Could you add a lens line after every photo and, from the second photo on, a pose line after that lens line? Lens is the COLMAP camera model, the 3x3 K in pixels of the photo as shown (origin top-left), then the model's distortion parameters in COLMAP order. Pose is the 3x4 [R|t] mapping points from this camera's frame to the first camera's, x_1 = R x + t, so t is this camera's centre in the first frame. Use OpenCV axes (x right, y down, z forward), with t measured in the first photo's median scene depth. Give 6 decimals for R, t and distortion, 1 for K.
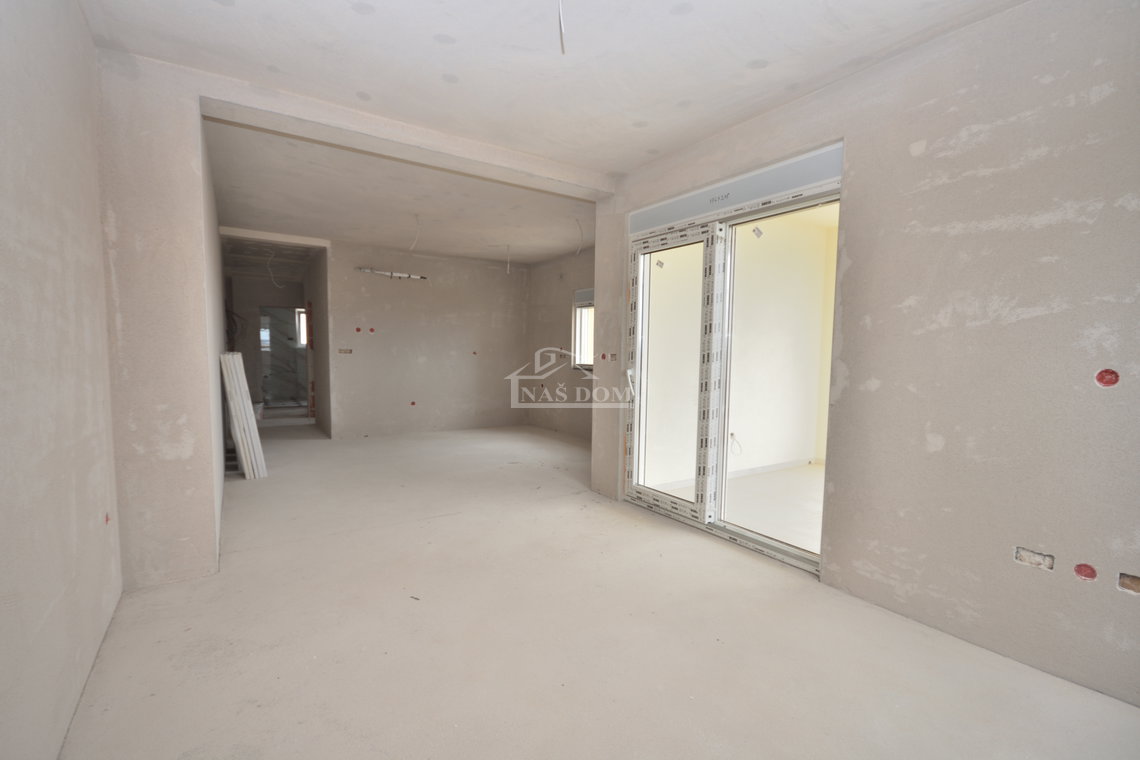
lens RADIAL K [[498.6, 0, 570.0], [0, 498.6, 380.0], [0, 0, 1]] dist [-0.001917, -0.000619]
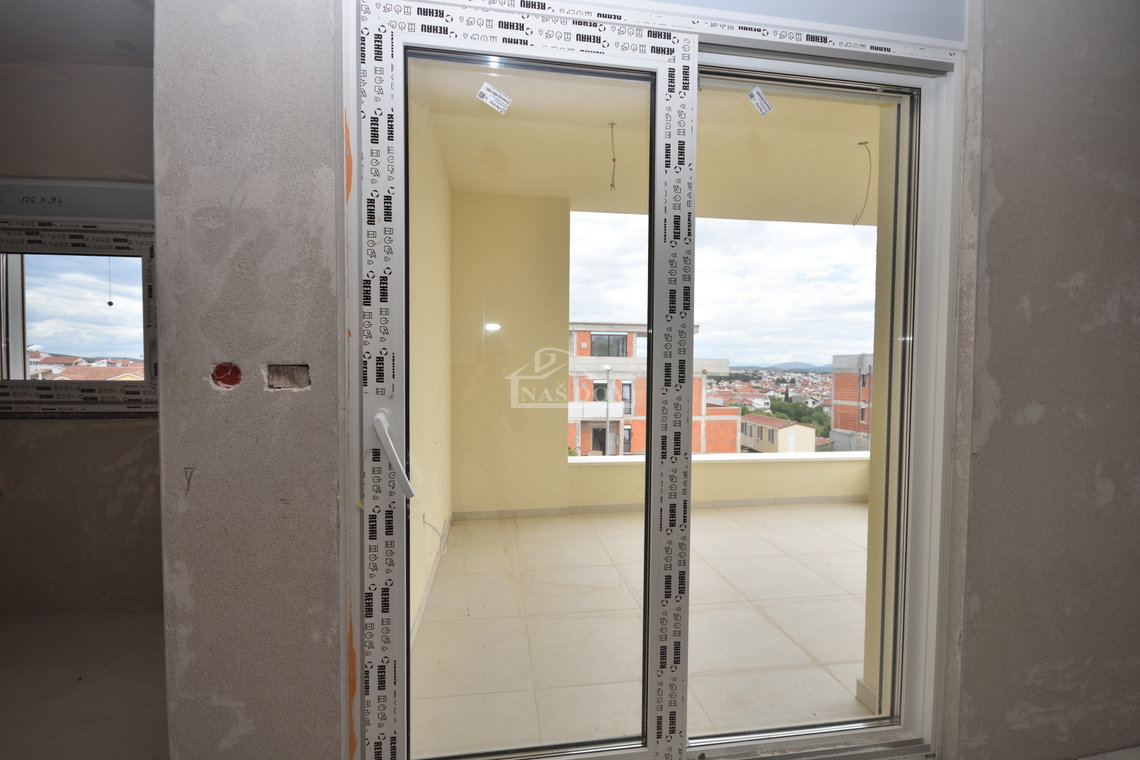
lens RADIAL K [[498.6, 0, 570.0], [0, 498.6, 380.0], [0, 0, 1]] dist [-0.001917, -0.000619]
pose [[0.424626, -0.043023, 0.904346, -0.168932], [0.047627, 0.998549, 0.025142, -0.071091], [-0.904115, 0.032395, 0.426059, 1.237672]]
